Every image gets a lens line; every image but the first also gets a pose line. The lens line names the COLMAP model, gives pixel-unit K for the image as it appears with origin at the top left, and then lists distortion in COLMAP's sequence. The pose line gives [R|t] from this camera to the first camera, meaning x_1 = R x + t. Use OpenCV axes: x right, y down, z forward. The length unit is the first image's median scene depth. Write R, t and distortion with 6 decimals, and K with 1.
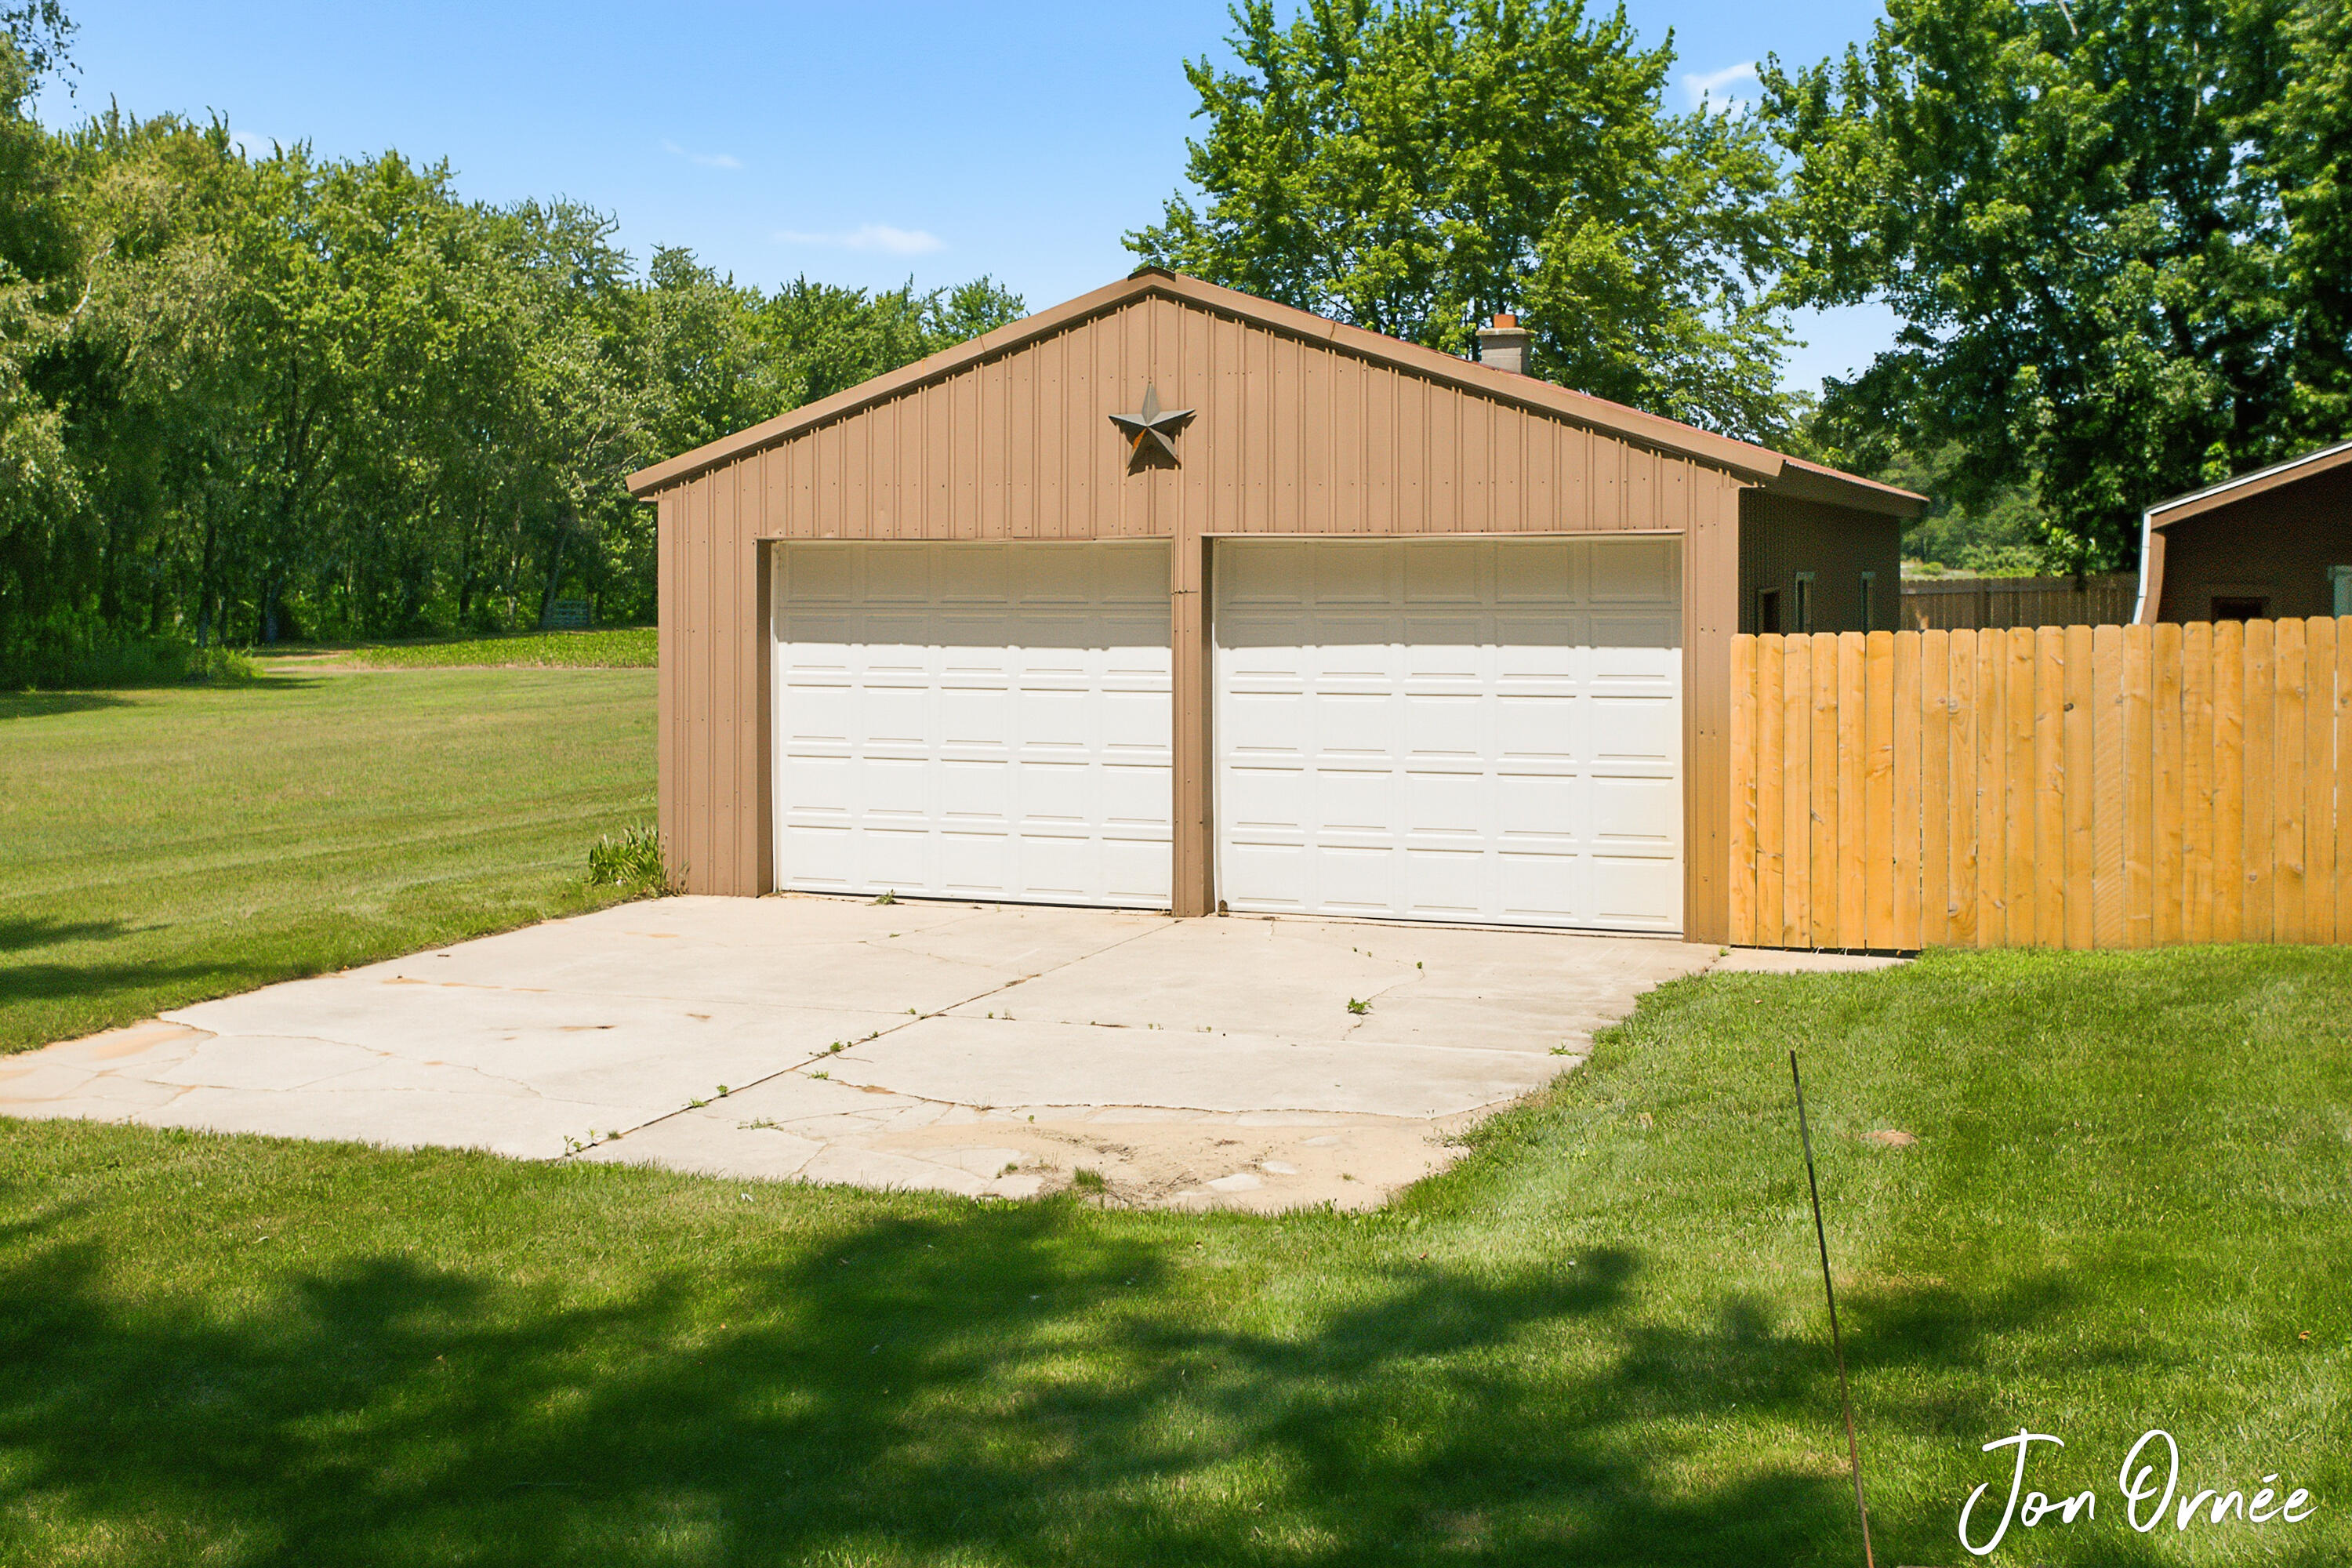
lens RADIAL K [[2617.8, 0, 1176.0], [0, 2617.8, 784.0], [0, 0, 1]] dist [0.062495, -0.004174]
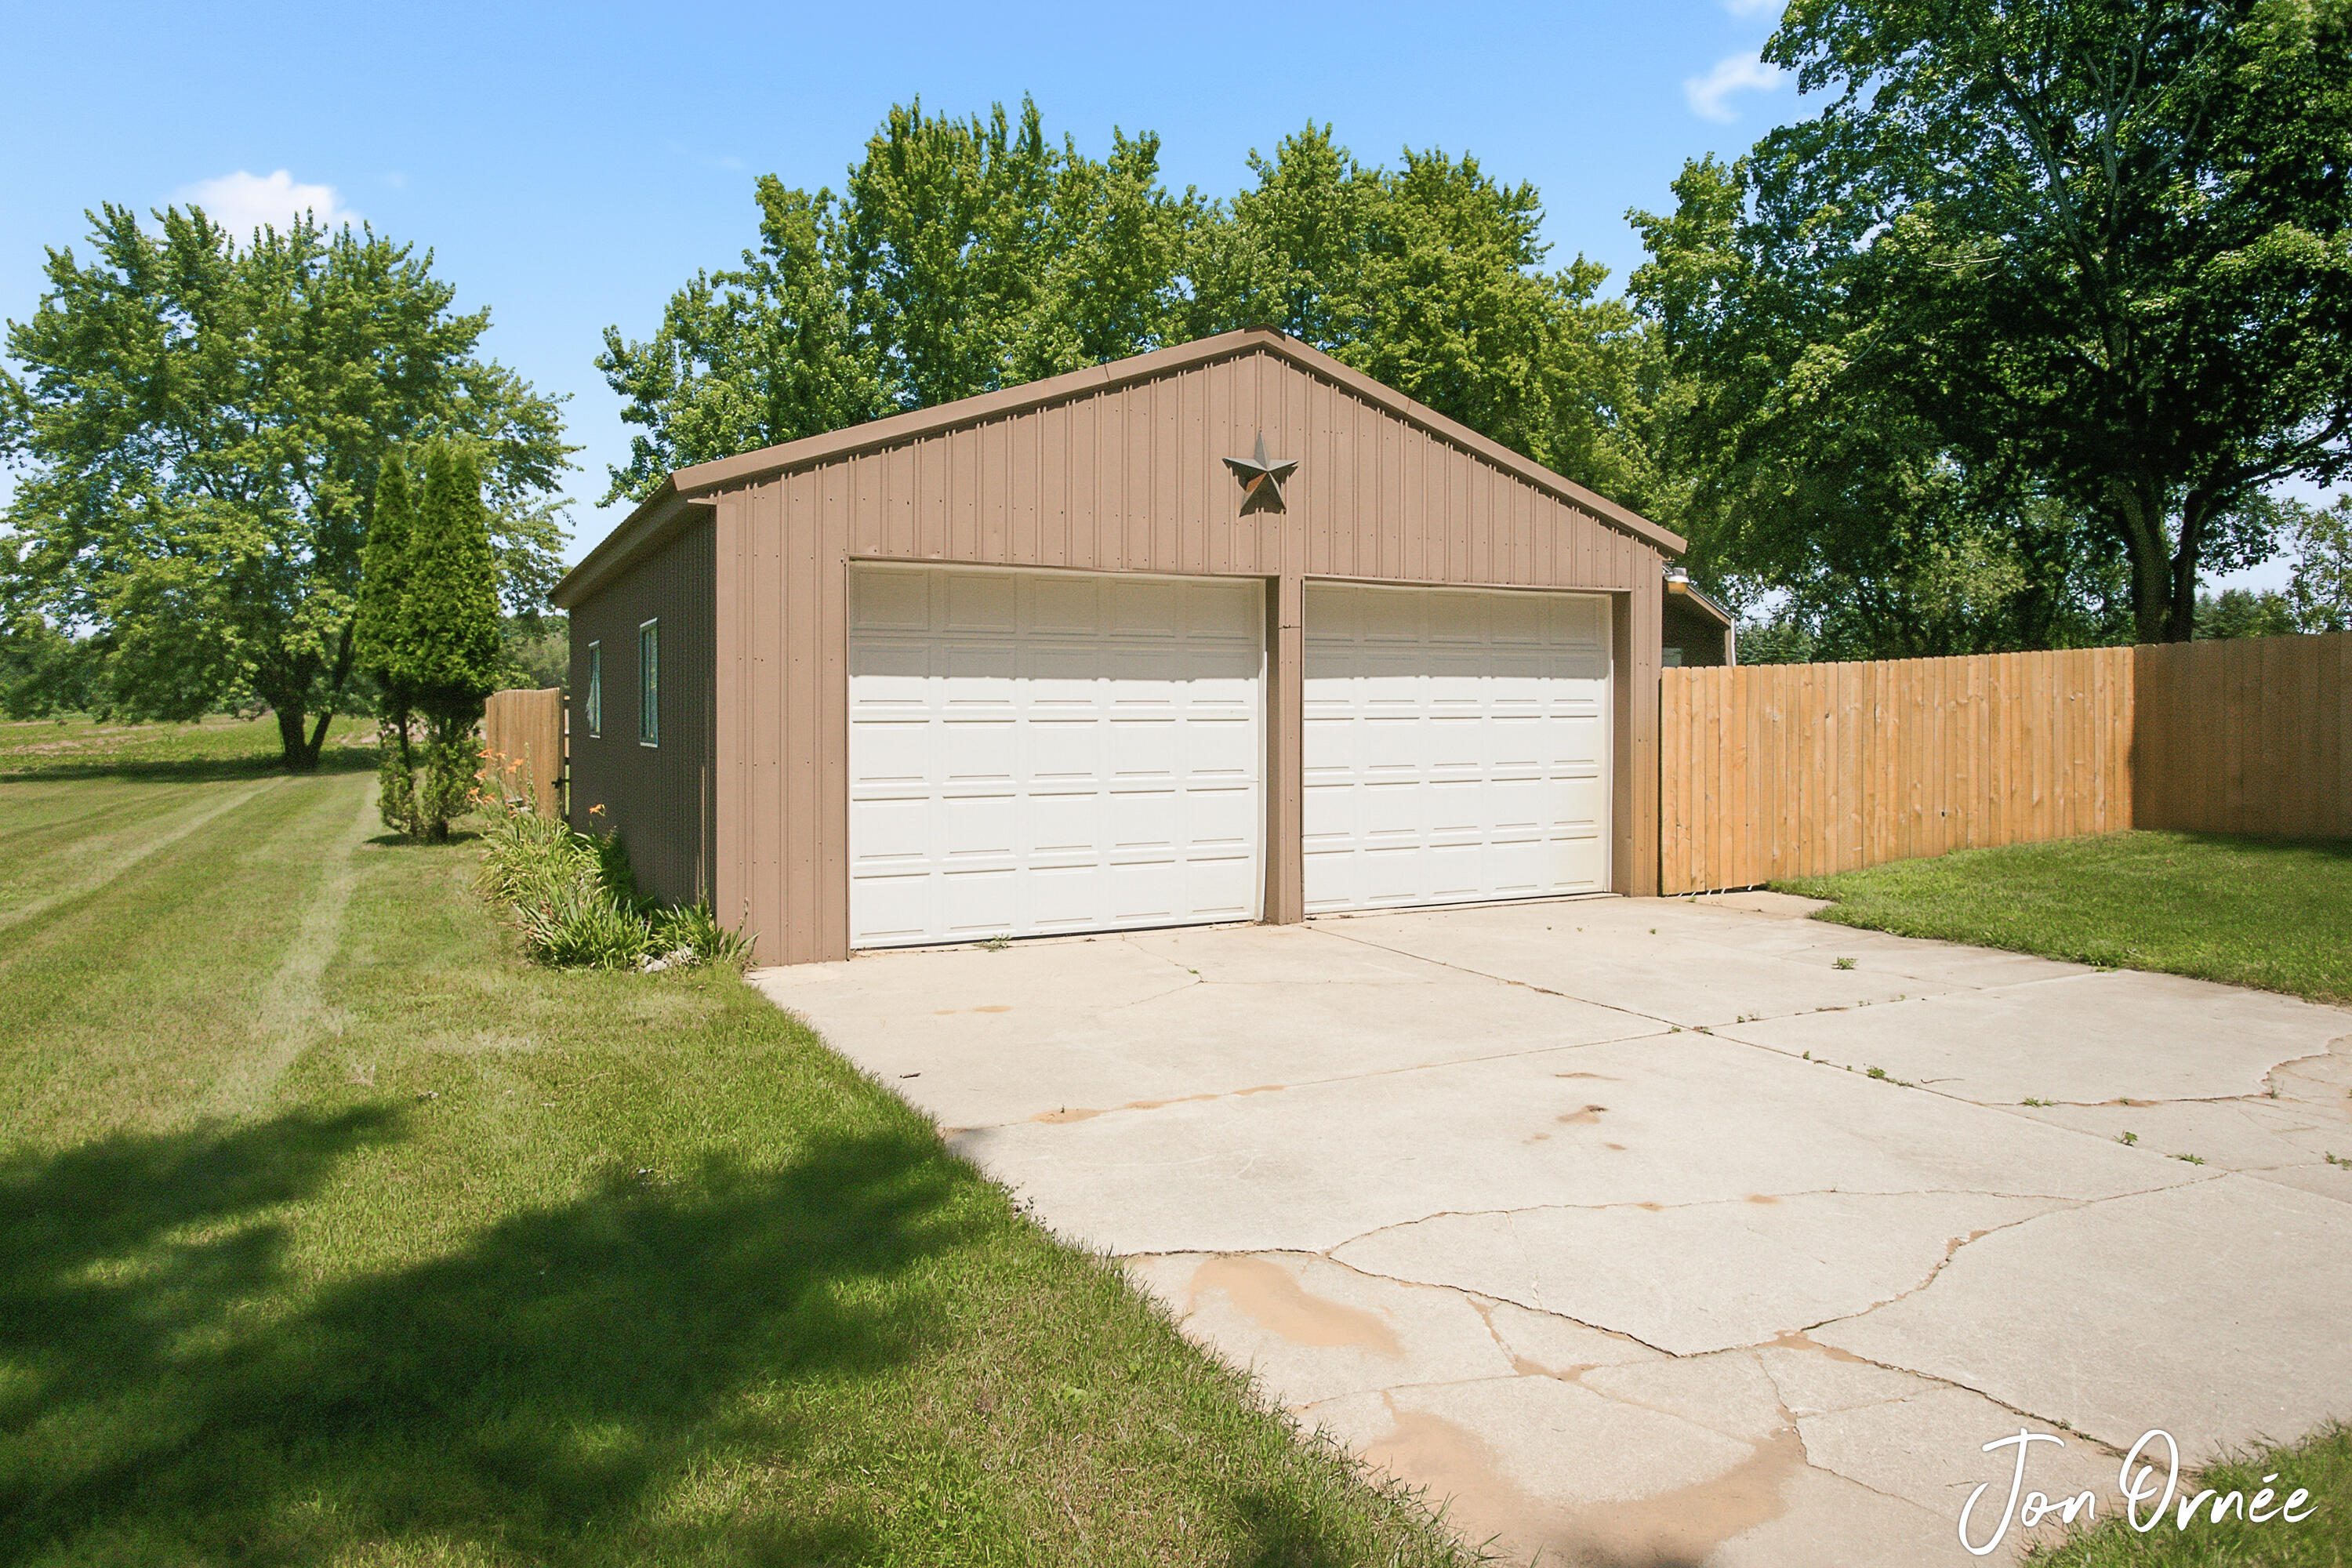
lens RADIAL K [[1474.1, 0, 1205.6], [0, 1474.1, 790.9], [0, 0, 1]] dist [-0.003015, -0.001396]
pose [[0.669288, -0.042473, 0.741788, -0.470404], [0.062264, 0.998059, 0.000967, -0.007568], [-0.740390, 0.045539, 0.670633, 0.605088]]
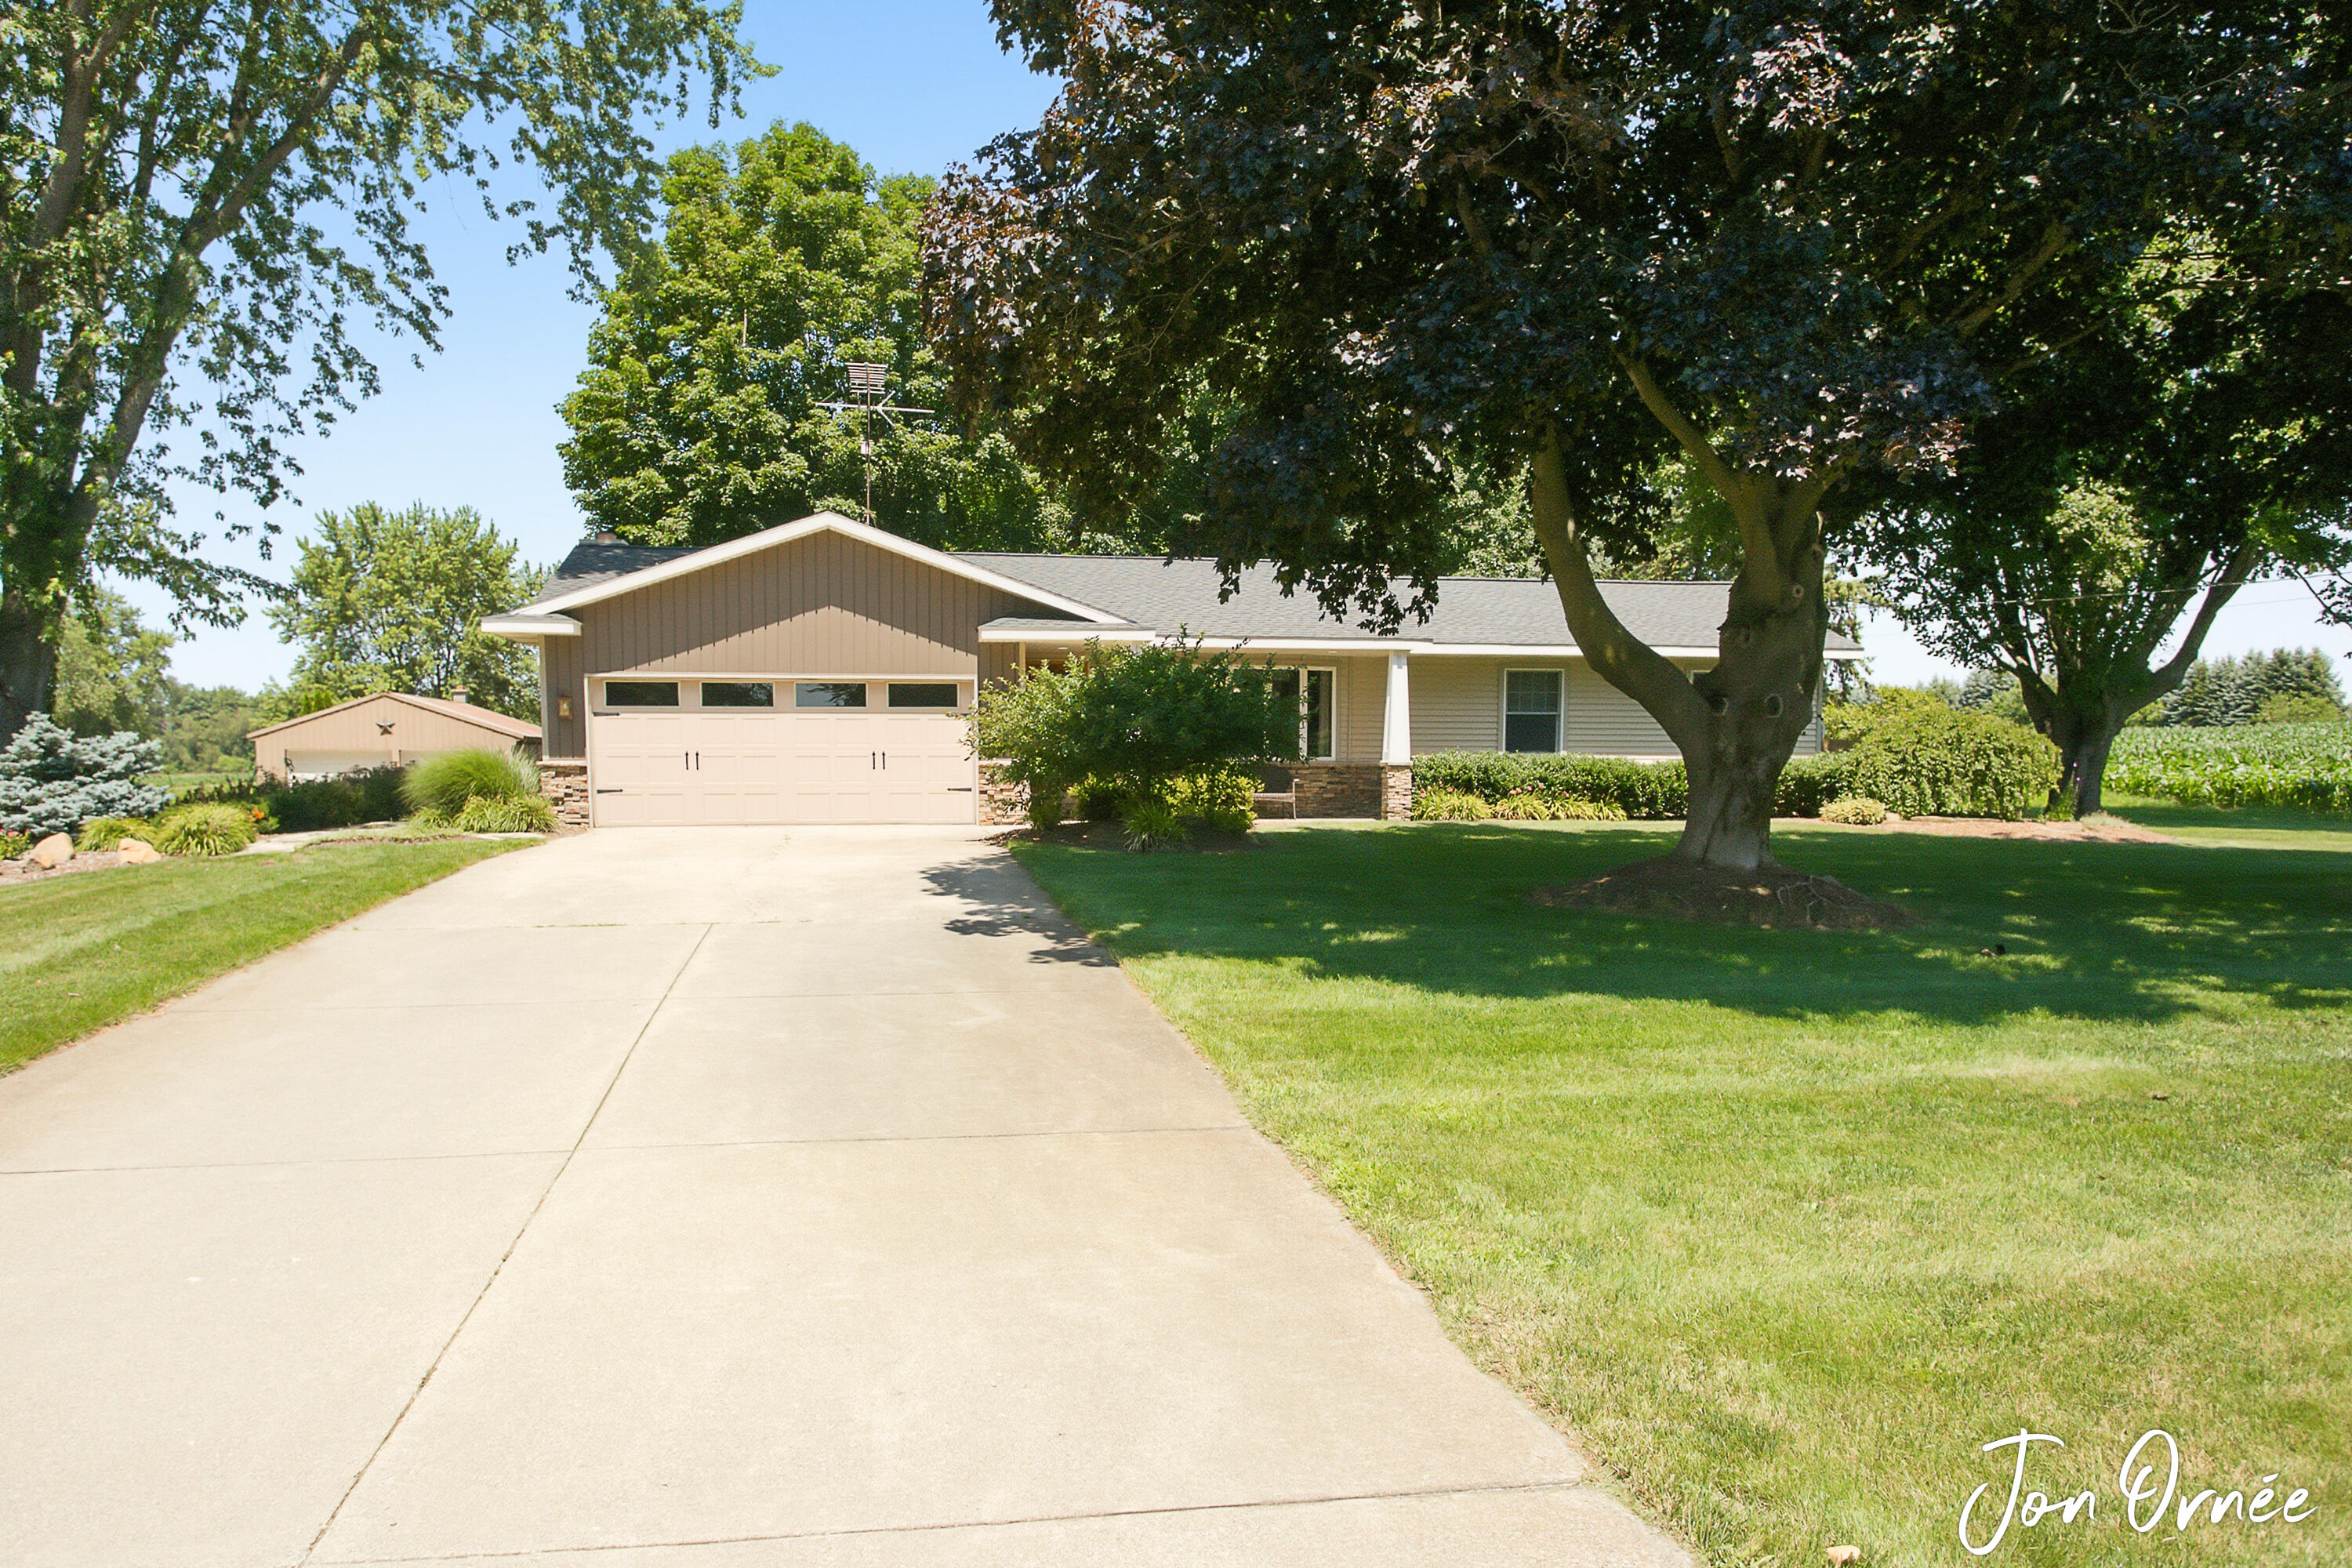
lens RADIAL K [[1653.3, 0, 1239.7], [0, 1653.3, 900.5], [0, 0, 1]] dist [-0.003031, 0.003600]
pose [[0.837730, -0.045531, 0.544183, -0.343804], [0.041649, 0.998943, 0.019464, 0.174186], [-0.544494, 0.006359, 0.838741, -2.227659]]
